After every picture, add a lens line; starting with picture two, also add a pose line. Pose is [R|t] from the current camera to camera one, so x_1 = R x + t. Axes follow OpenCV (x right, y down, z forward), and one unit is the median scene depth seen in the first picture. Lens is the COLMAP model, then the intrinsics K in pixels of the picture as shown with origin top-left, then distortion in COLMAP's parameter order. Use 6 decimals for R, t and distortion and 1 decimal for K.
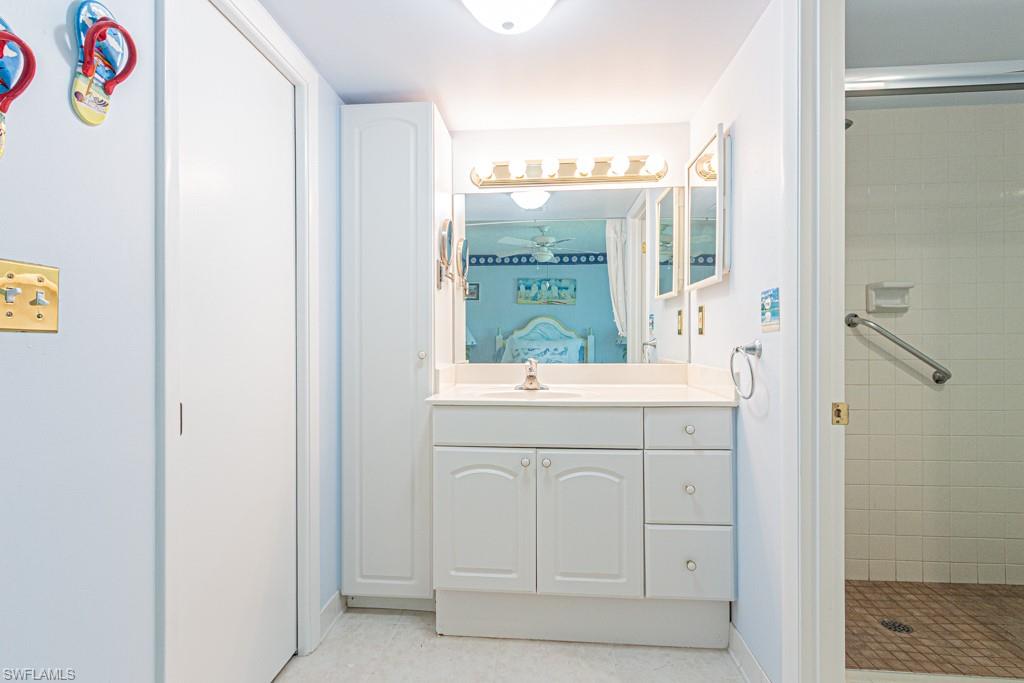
lens RADIAL K [[477.9, 0, 514.2], [0, 477.9, 331.4], [0, 0, 1]] dist [0.001900, -0.001308]
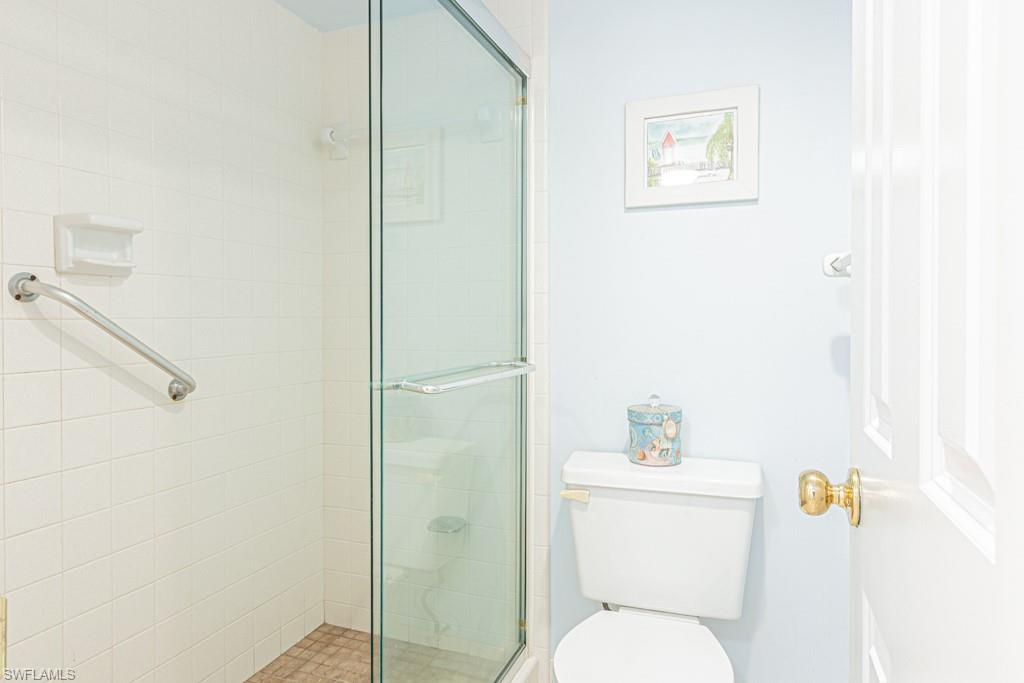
lens RADIAL K [[621.5, 0, 513.4], [0, 621.5, 333.6], [0, 0, 1]] dist [0.006662, 0.001158]
pose [[0.286233, -0.020096, 0.957949, 0.263487], [-0.014866, 0.999567, 0.025411, -0.000330], [-0.958045, -0.021514, 0.285810, 0.374893]]
